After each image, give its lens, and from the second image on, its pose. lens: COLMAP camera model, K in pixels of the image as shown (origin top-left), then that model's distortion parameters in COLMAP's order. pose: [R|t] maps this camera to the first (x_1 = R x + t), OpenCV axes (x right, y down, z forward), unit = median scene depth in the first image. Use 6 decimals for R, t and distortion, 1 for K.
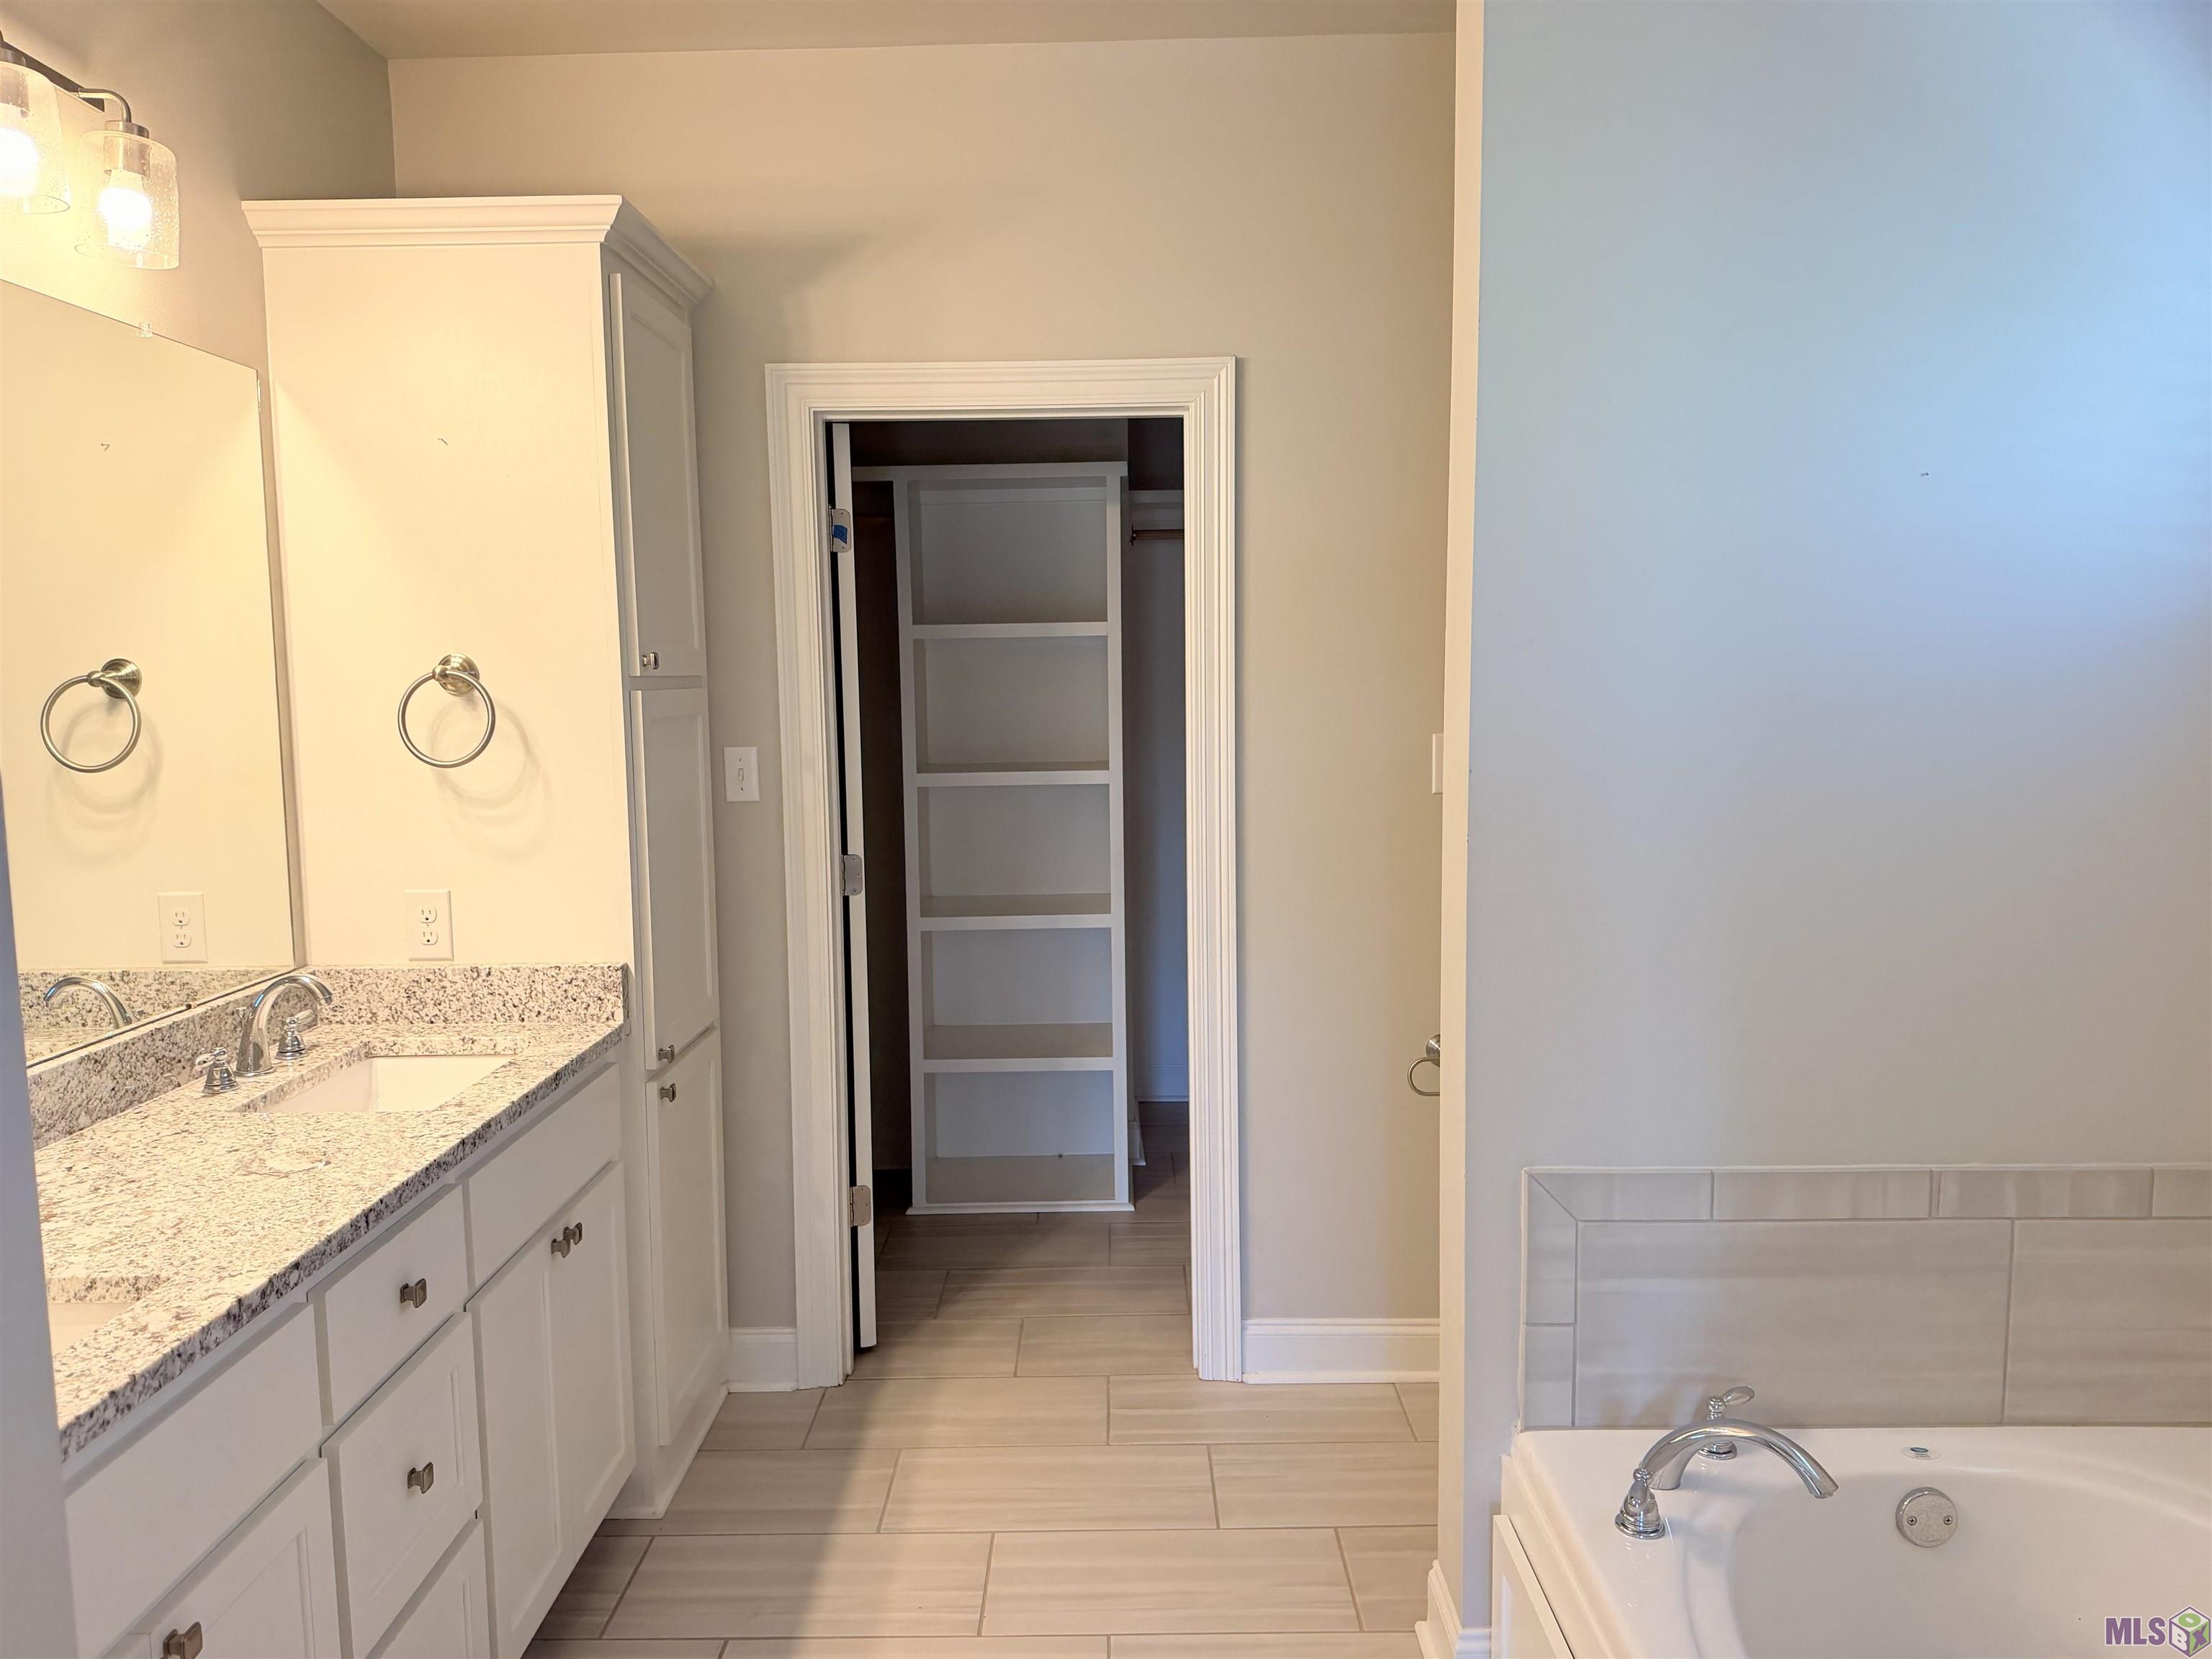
lens RADIAL K [[1511.0, 0, 1106.0], [0, 1511.0, 829.5], [0, 0, 1]] dist [-0.040903, 0.010243]
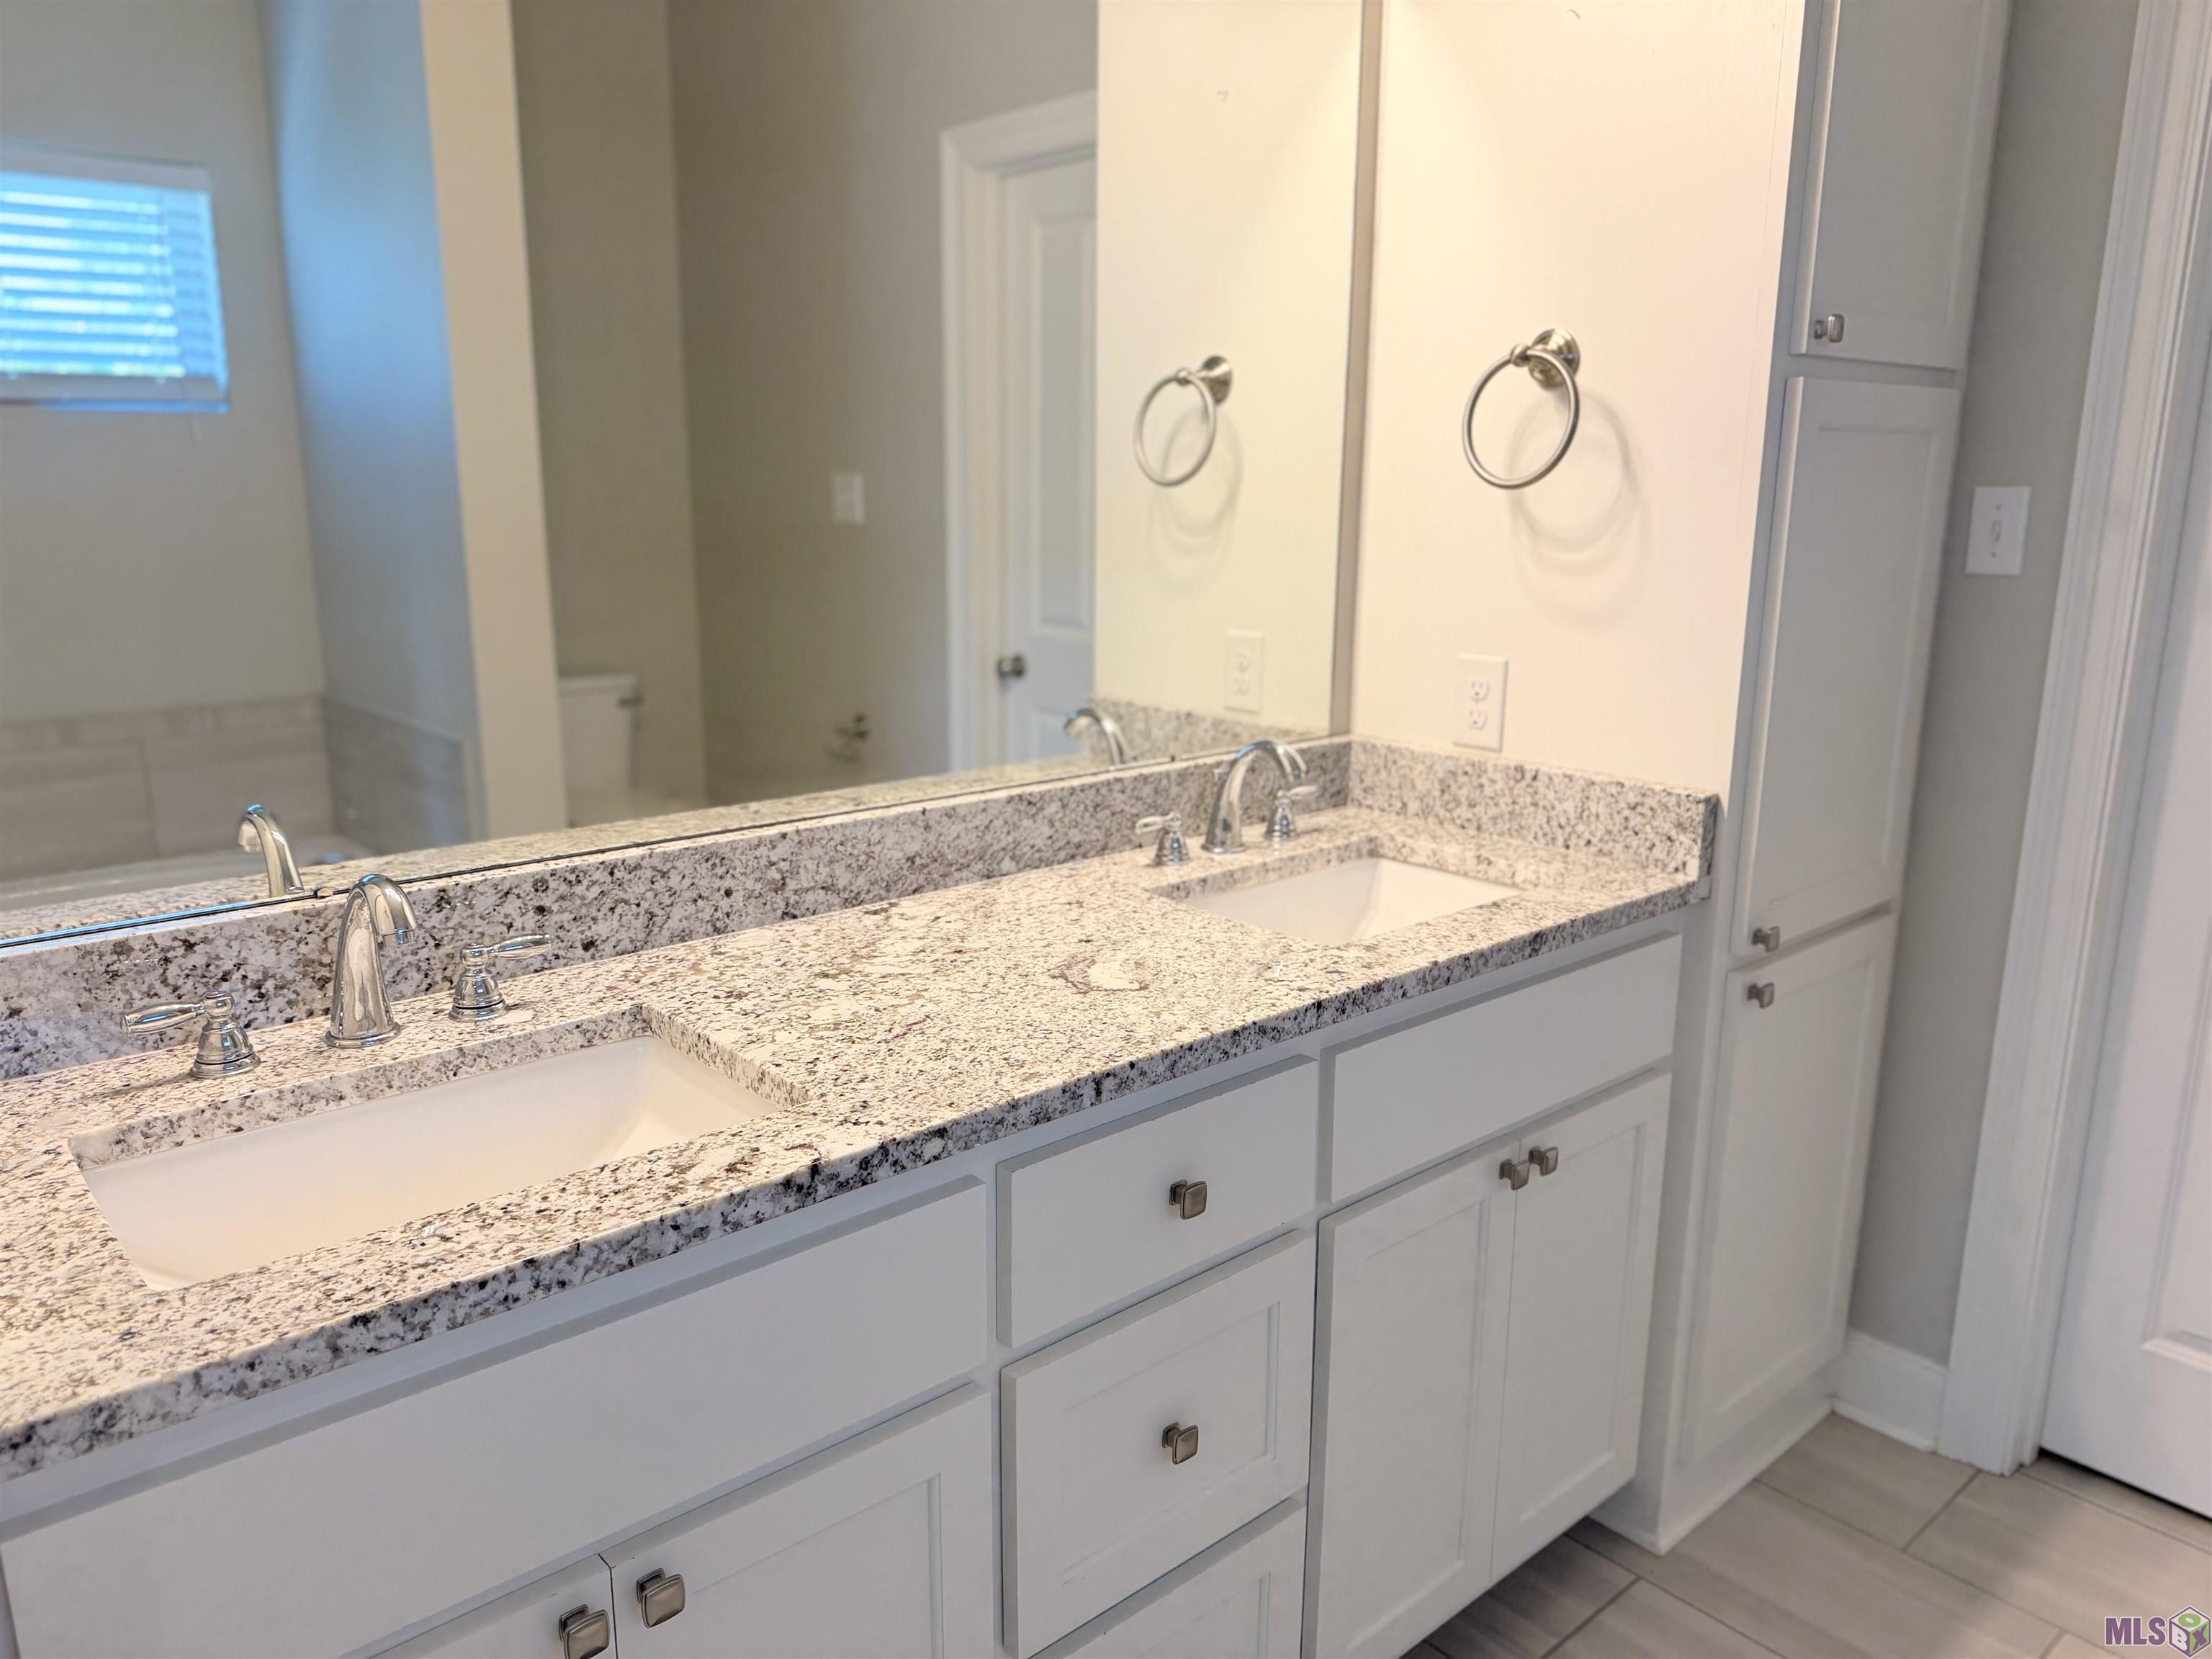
lens RADIAL K [[1522.7, 0, 1110.0], [0, 1522.7, 821.9], [0, 0, 1]] dist [0.189423, -0.388691]
pose [[0.657572, 0.182062, -0.731062, 0.015579], [-0.087771, 0.982267, 0.165674, 0.010979], [0.748261, -0.044776, 0.661891, 0.386893]]
